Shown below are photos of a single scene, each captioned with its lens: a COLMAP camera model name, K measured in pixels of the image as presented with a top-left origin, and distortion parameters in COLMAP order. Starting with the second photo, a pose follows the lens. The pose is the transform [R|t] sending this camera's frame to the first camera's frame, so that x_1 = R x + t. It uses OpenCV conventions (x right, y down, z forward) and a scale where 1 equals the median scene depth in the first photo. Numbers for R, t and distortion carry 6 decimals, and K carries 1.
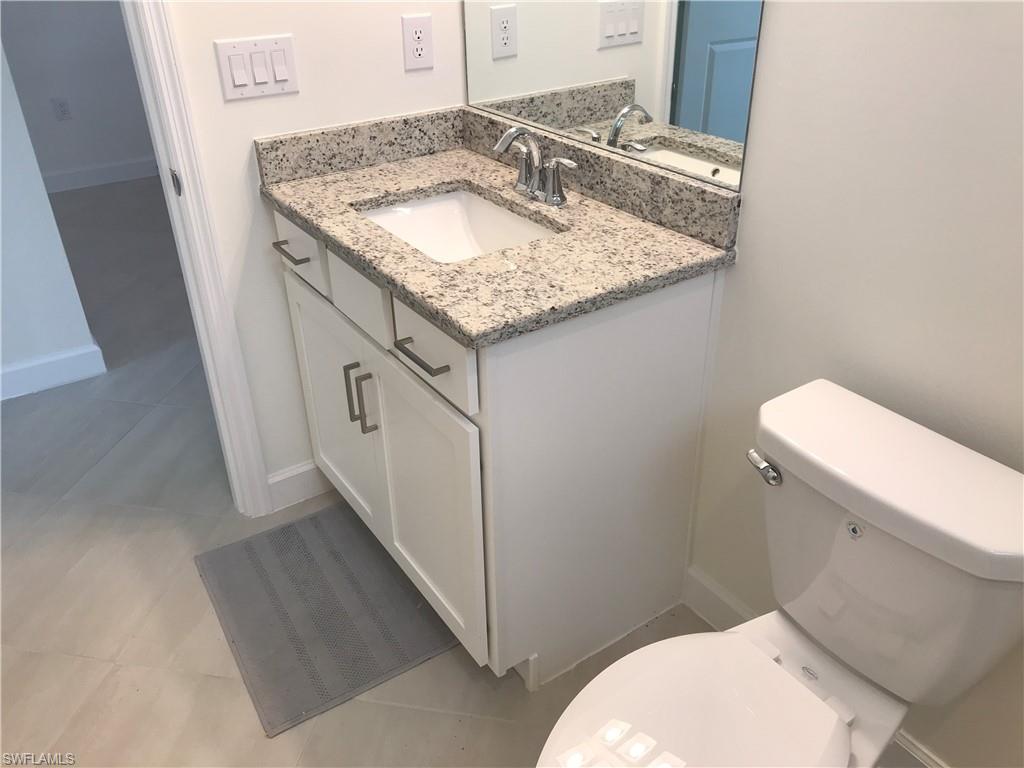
lens RADIAL K [[845.3, 0, 506.4], [0, 845.3, 373.4], [0, 0, 1]] dist [0.075267, -0.092002]
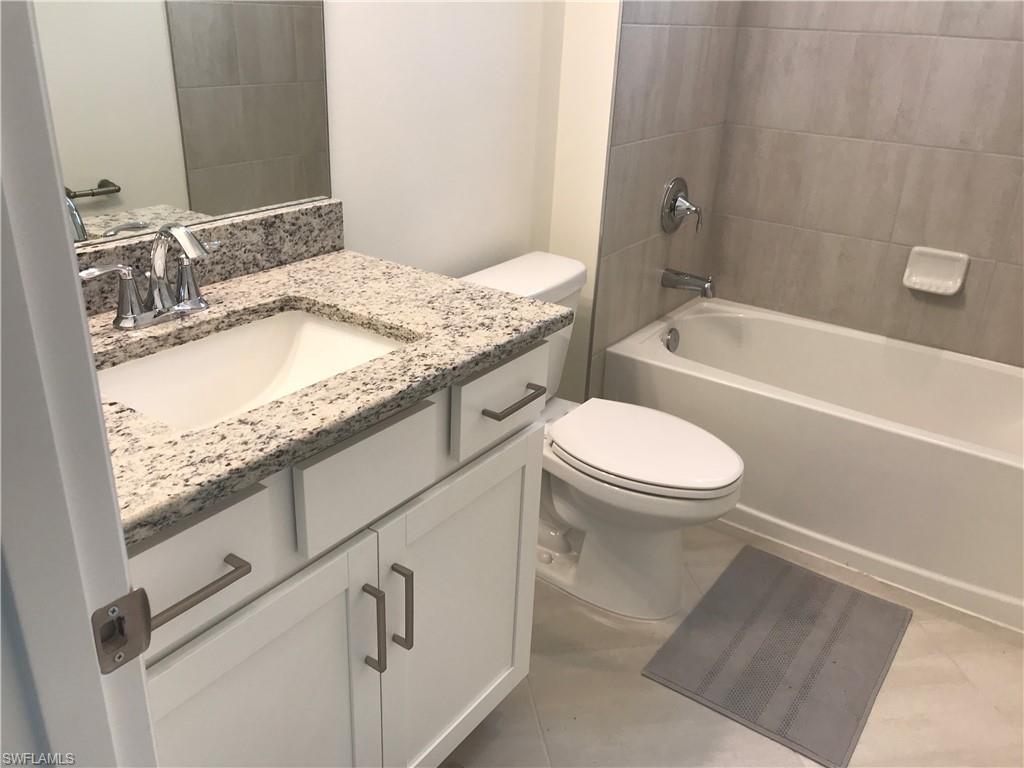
lens RADIAL K [[845.3, 0, 506.4], [0, 845.3, 373.4], [0, 0, 1]] dist [0.075267, -0.092002]
pose [[-0.367840, -0.360176, 0.857302, -0.809975], [0.428864, 0.752324, 0.500084, -0.470423], [-0.825088, 0.551617, -0.122268, 1.007347]]
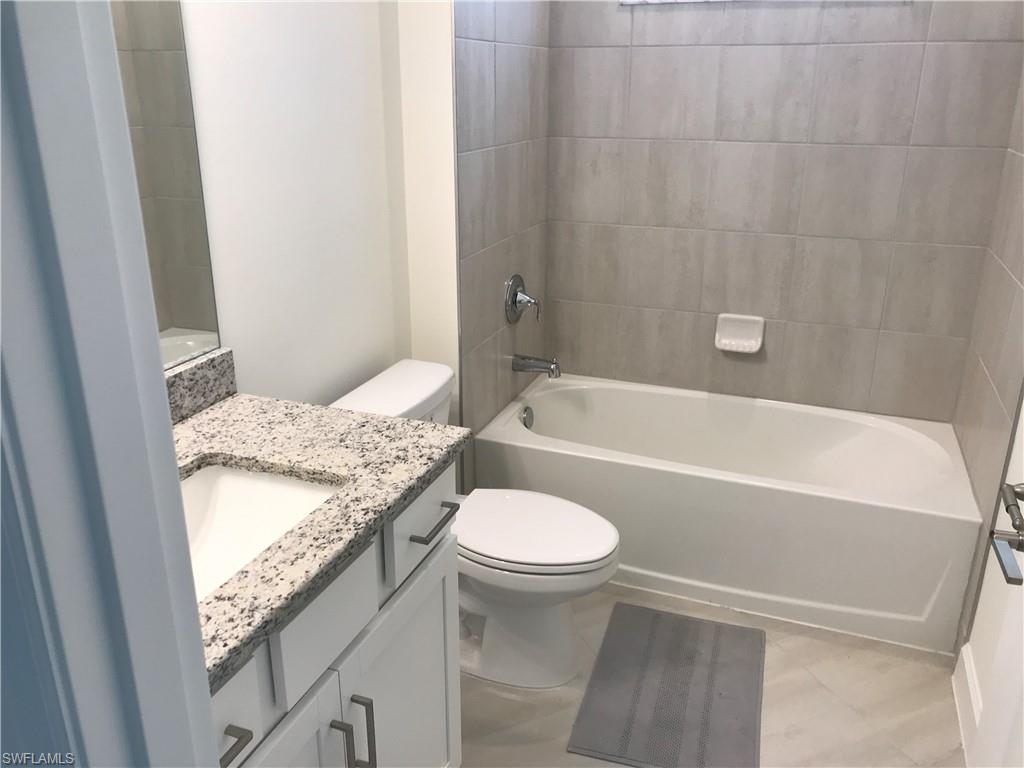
lens RADIAL K [[840.4, 0, 501.1], [0, 840.4, 380.2], [0, 0, 1]] dist [0.082457, -0.299531]
pose [[-0.574739, -0.249982, 0.779220, -0.824007], [0.418392, 0.728576, 0.542333, -0.611966], [-0.703294, 0.637720, -0.314151, 1.053744]]
